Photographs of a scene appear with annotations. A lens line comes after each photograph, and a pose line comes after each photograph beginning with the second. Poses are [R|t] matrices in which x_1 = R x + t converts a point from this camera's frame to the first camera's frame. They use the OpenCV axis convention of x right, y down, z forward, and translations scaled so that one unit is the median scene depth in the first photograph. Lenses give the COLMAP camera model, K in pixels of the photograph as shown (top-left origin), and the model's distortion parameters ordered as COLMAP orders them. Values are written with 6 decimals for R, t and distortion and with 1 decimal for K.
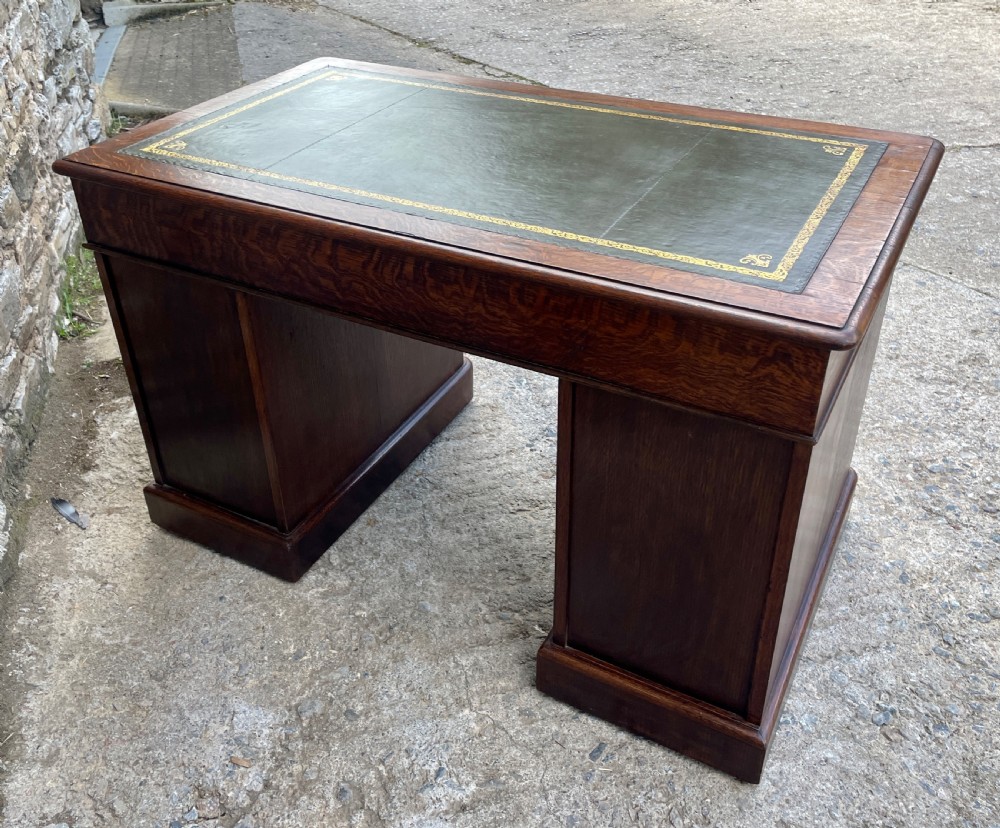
lens RADIAL K [[971.1, 0, 486.4], [0, 971.1, 365.1], [0, 0, 1]] dist [0.041824, 0.000000]
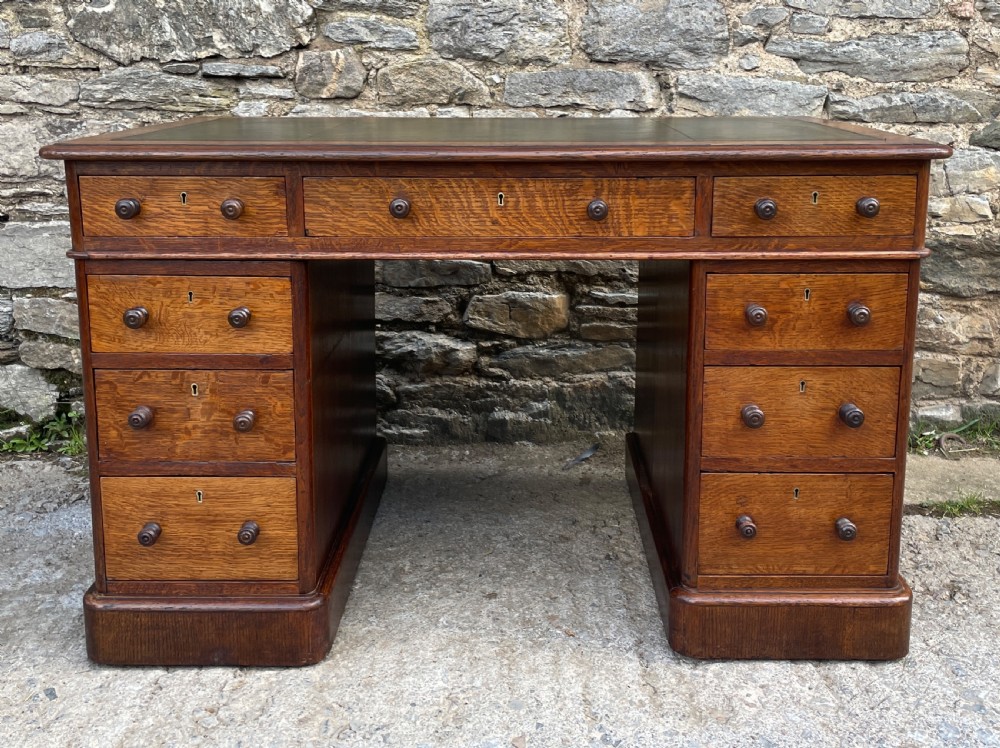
lens RADIAL K [[1070.3, 0, 525.8], [0, 1070.3, 282.1], [0, 0, 1]] dist [0.050334, 0.000000]
pose [[-0.234412, 0.222920, -0.946234, 0.832614], [-0.512772, 0.798583, 0.315165, -0.434547], [0.825903, 0.559081, -0.072890, 1.150889]]
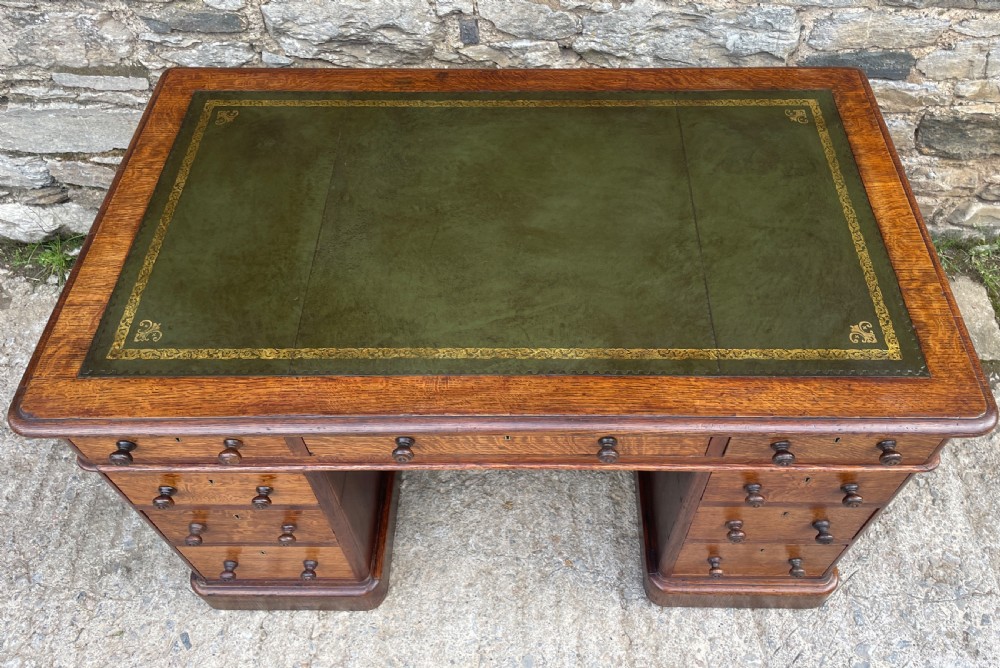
lens RADIAL K [[796.2, 0, 535.1], [0, 796.2, 279.5], [0, 0, 1]] dist [0.071582, -0.082521]
pose [[-0.240483, 0.780925, -0.576476, 0.226862], [-0.510077, 0.403619, 0.759548, -0.753645], [0.825827, 0.476705, 0.301268, 0.785634]]
